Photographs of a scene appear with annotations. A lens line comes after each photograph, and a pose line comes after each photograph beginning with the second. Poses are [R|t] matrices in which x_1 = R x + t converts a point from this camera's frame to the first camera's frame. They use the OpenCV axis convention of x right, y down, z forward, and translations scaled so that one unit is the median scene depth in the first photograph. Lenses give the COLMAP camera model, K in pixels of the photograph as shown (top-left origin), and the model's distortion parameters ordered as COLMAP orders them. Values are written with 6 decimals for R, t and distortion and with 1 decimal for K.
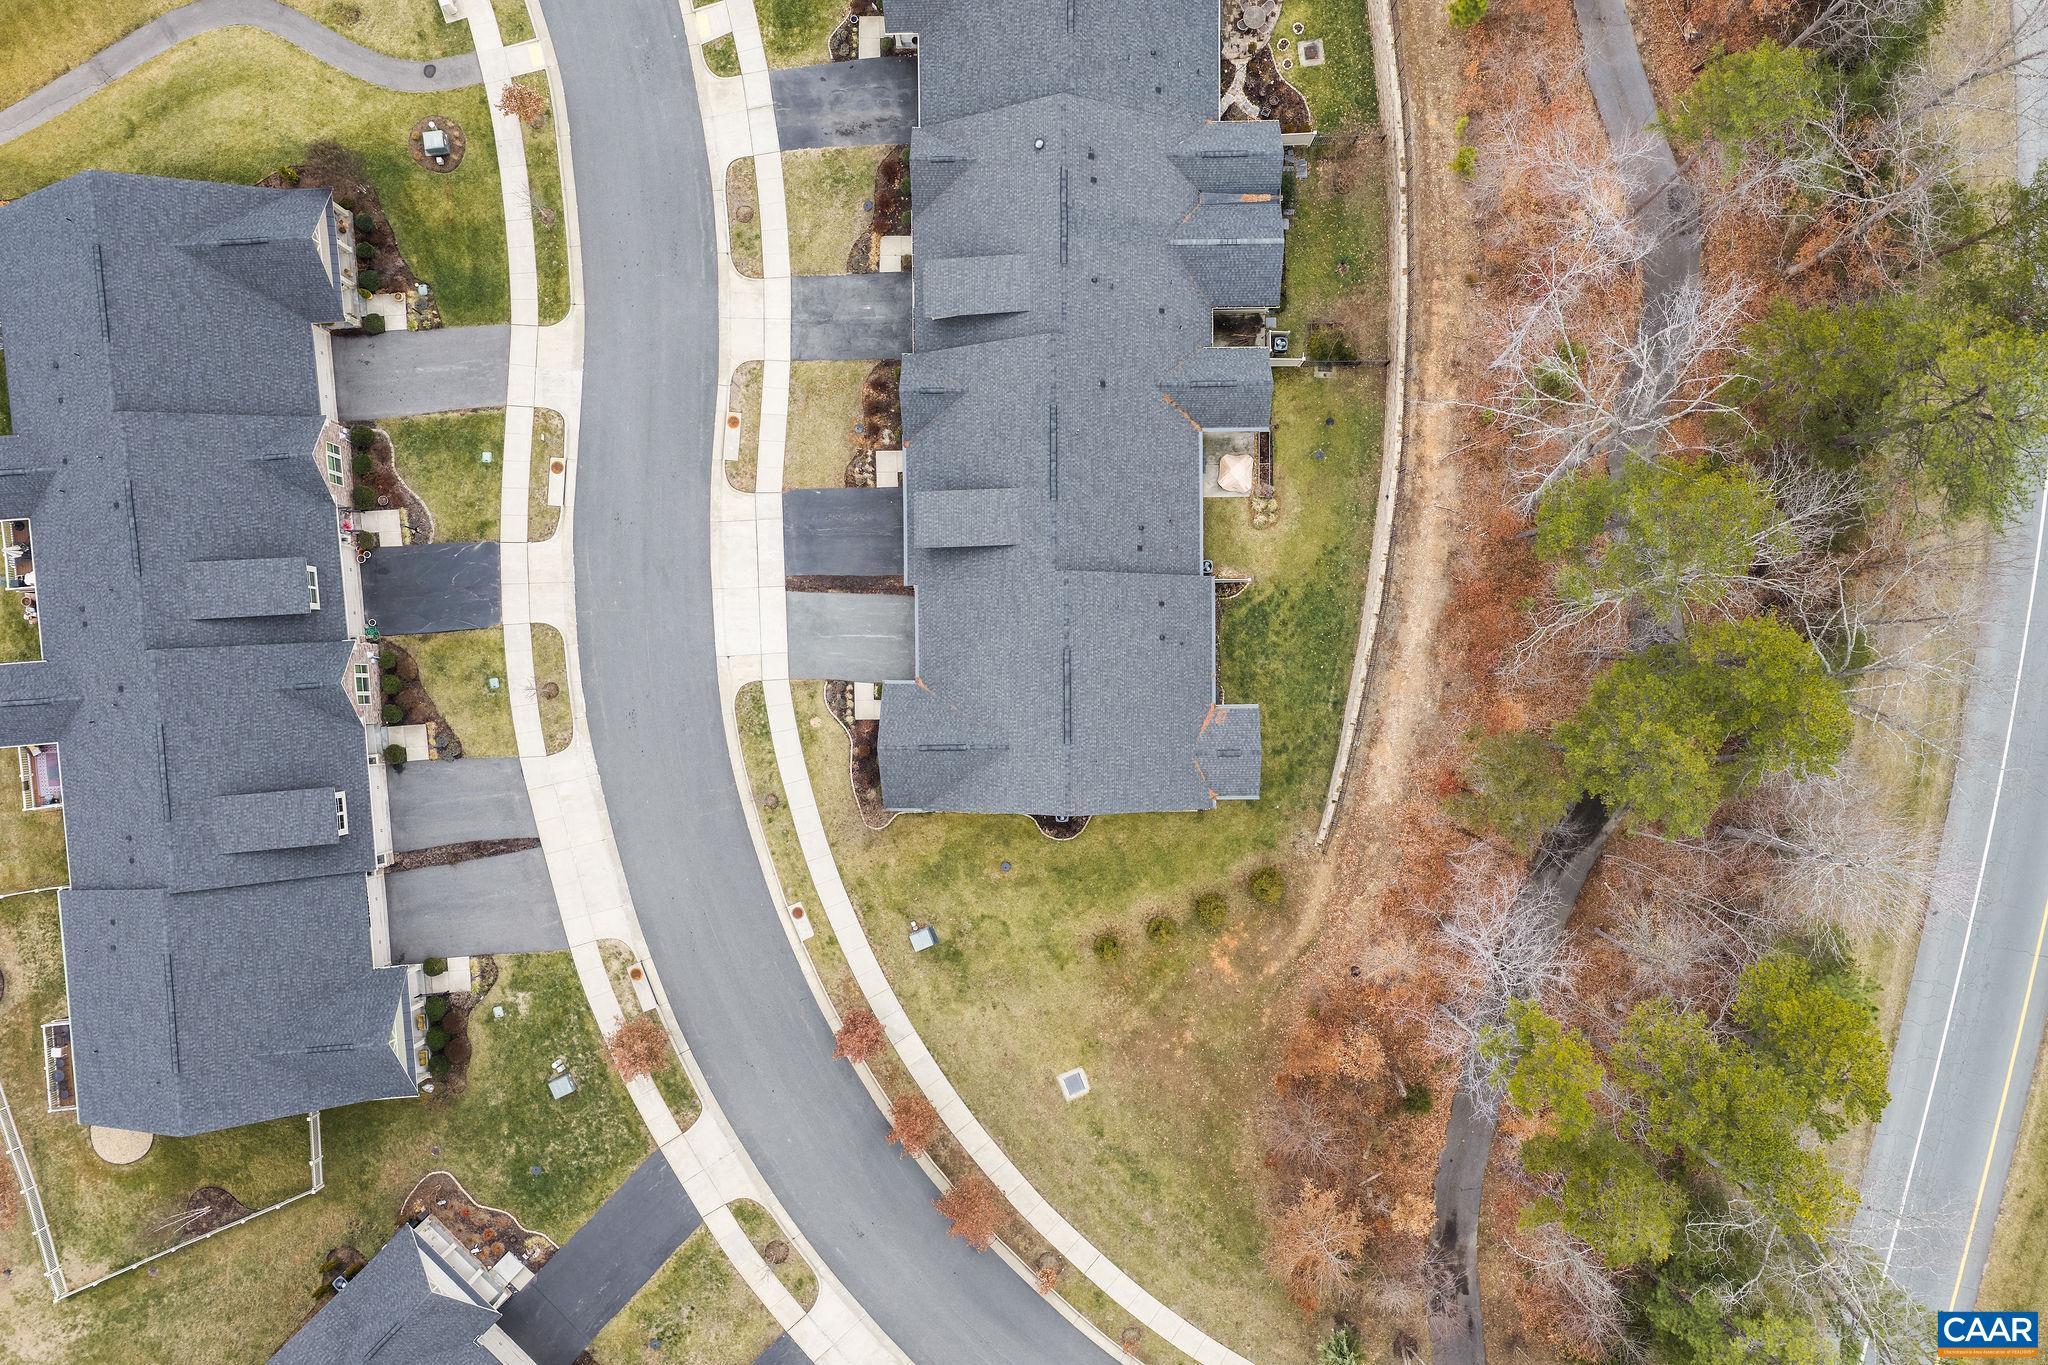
lens RADIAL K [[1692.3, 0, 1024.0], [0, 1692.3, 682.5], [0, 0, 1]] dist [0.013338, -0.017662]
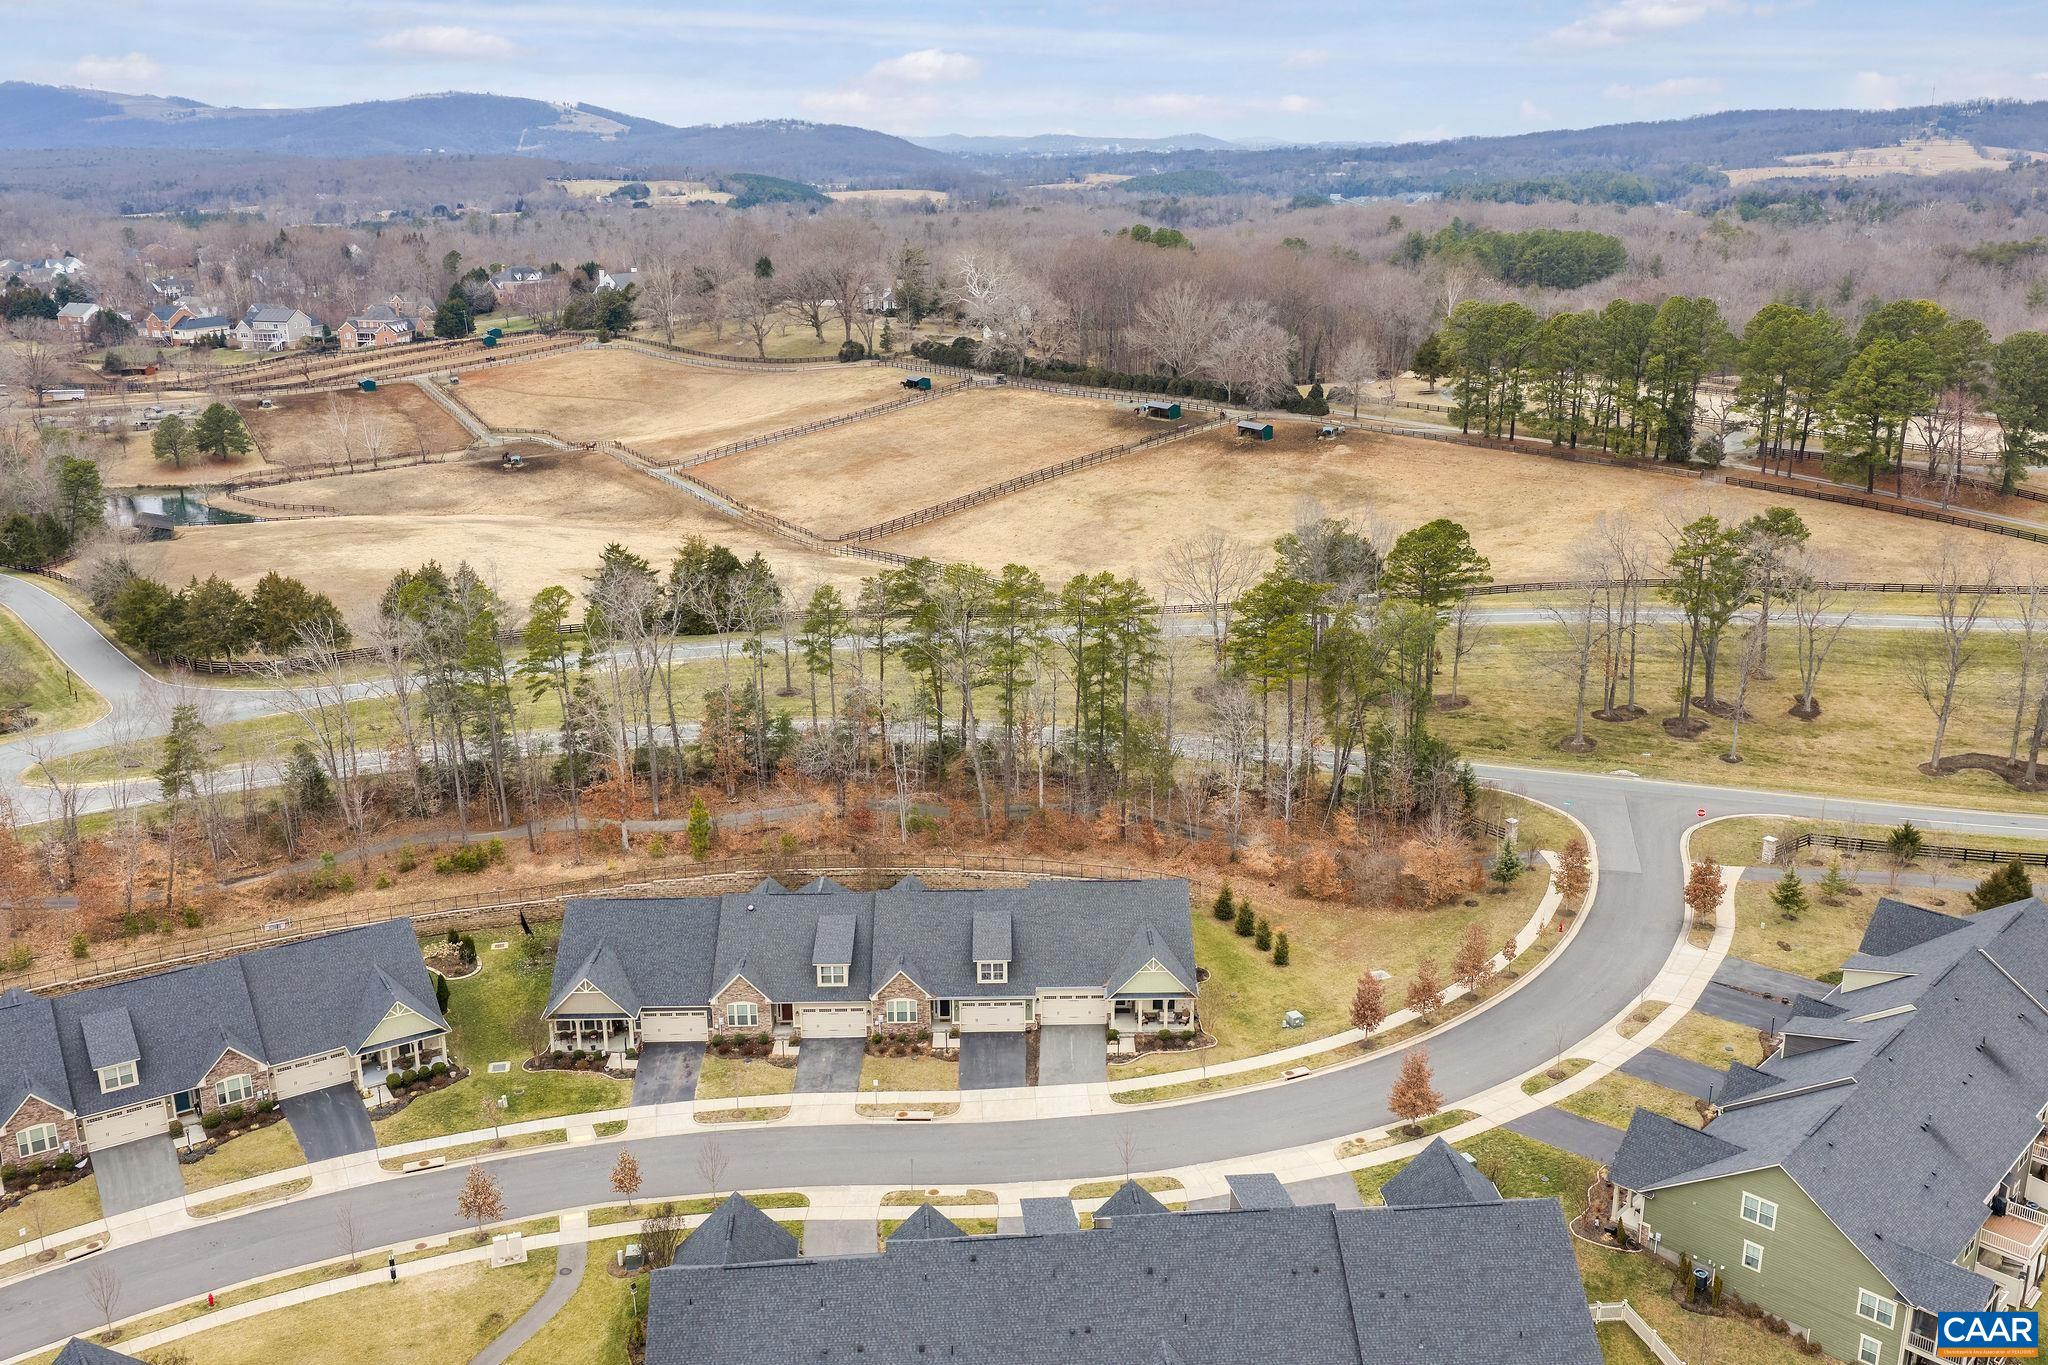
lens RADIAL K [[1773.5, 0, 1048.3], [0, 1773.5, 637.2], [0, 0, 1]] dist [0.007178, -0.009145]
pose [[-0.017567, -0.265620, 0.963918, -1.342055], [0.999430, -0.032462, 0.009269, -0.048085], [0.028828, 0.963531, 0.266039, 0.316362]]
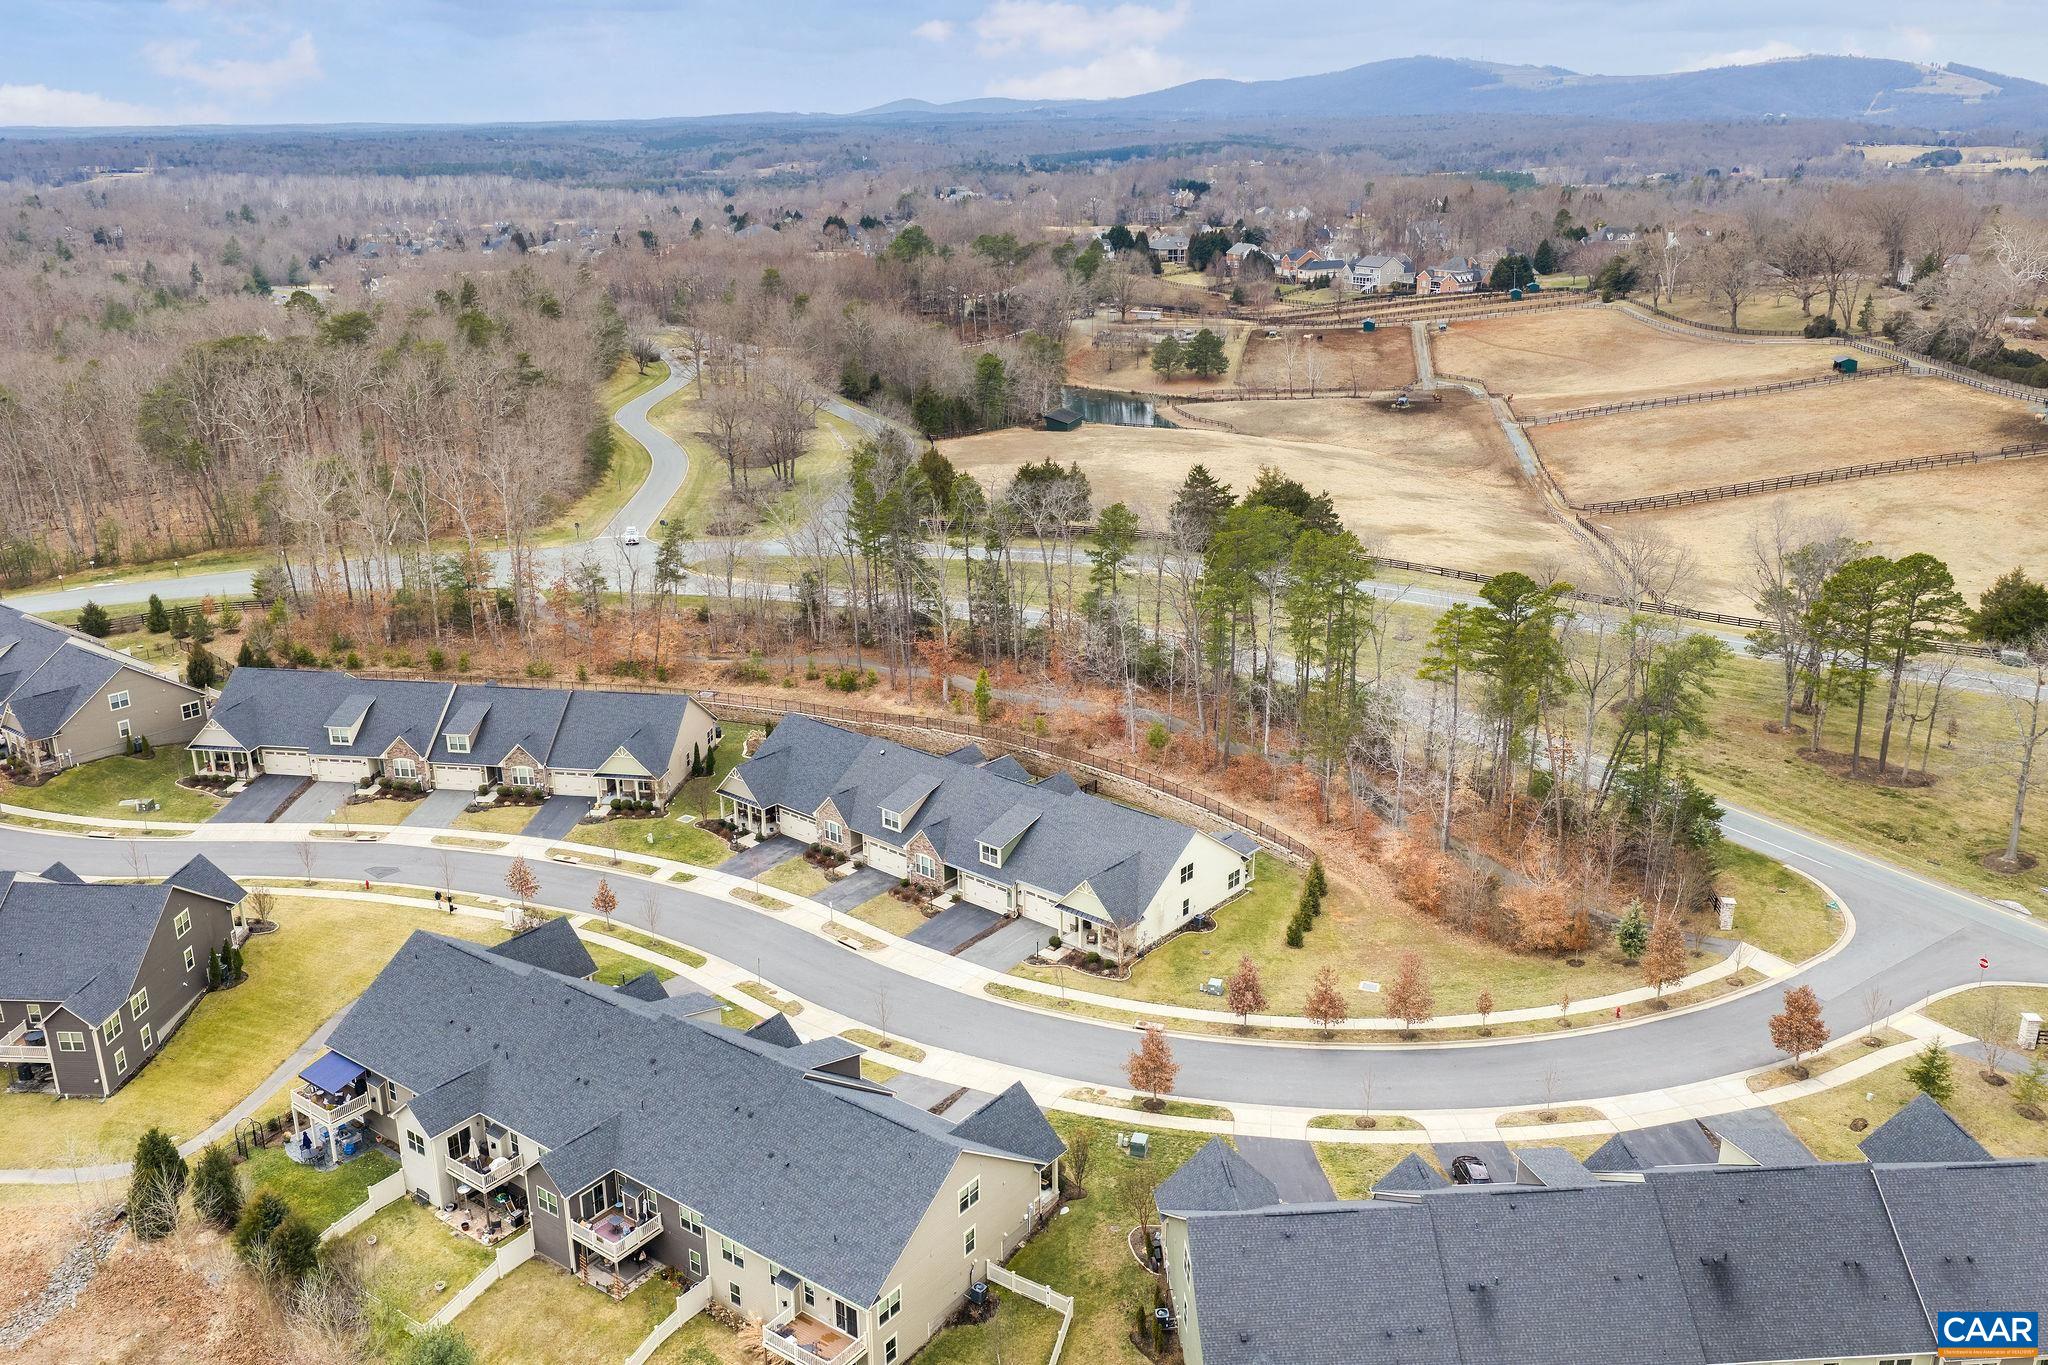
lens RADIAL K [[1692.3, 0, 1024.0], [0, 1692.3, 682.5], [0, 0, 1]] dist [0.013338, -0.017662]
pose [[0.655742, -0.241468, 0.715329, -1.055927], [0.754566, 0.178048, -0.631608, 0.839521], [0.025149, 0.953935, 0.298957, 0.361449]]
